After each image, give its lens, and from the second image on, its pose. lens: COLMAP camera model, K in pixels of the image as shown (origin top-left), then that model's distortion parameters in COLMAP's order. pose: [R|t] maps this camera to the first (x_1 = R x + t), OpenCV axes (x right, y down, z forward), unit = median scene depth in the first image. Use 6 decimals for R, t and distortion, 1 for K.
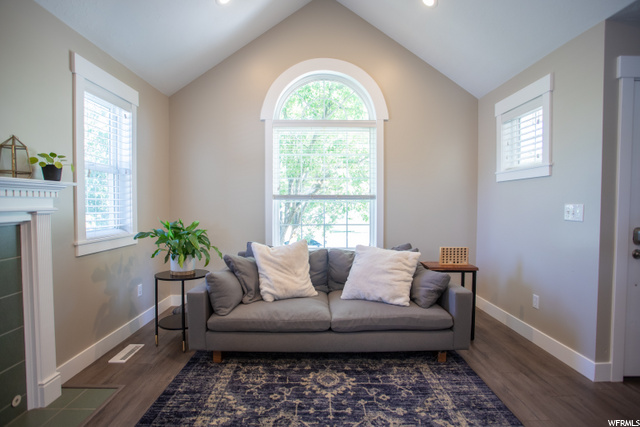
lens RADIAL K [[320.1, 0, 310.7], [0, 320.1, 211.7], [0, 0, 1]] dist [-0.037386, 0.005122]
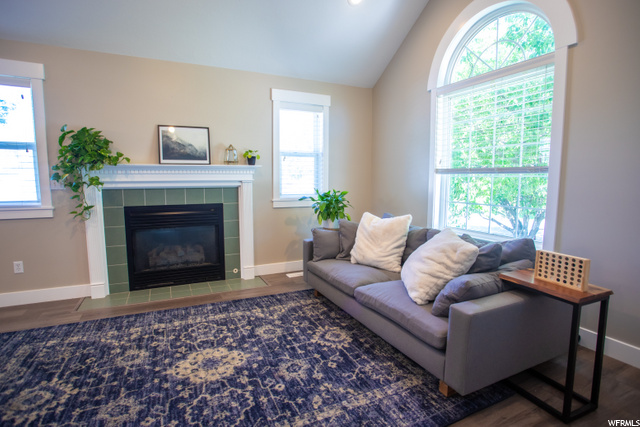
lens RADIAL K [[320.1, 0, 305.2], [0, 320.1, 210.6], [0, 0, 1]] dist [-0.037386, 0.005122]
pose [[0.417444, 0.094120, -0.903815, 0.965354], [-0.028254, 0.995485, 0.090617, -0.007484], [0.908264, -0.012291, 0.418218, 0.433181]]
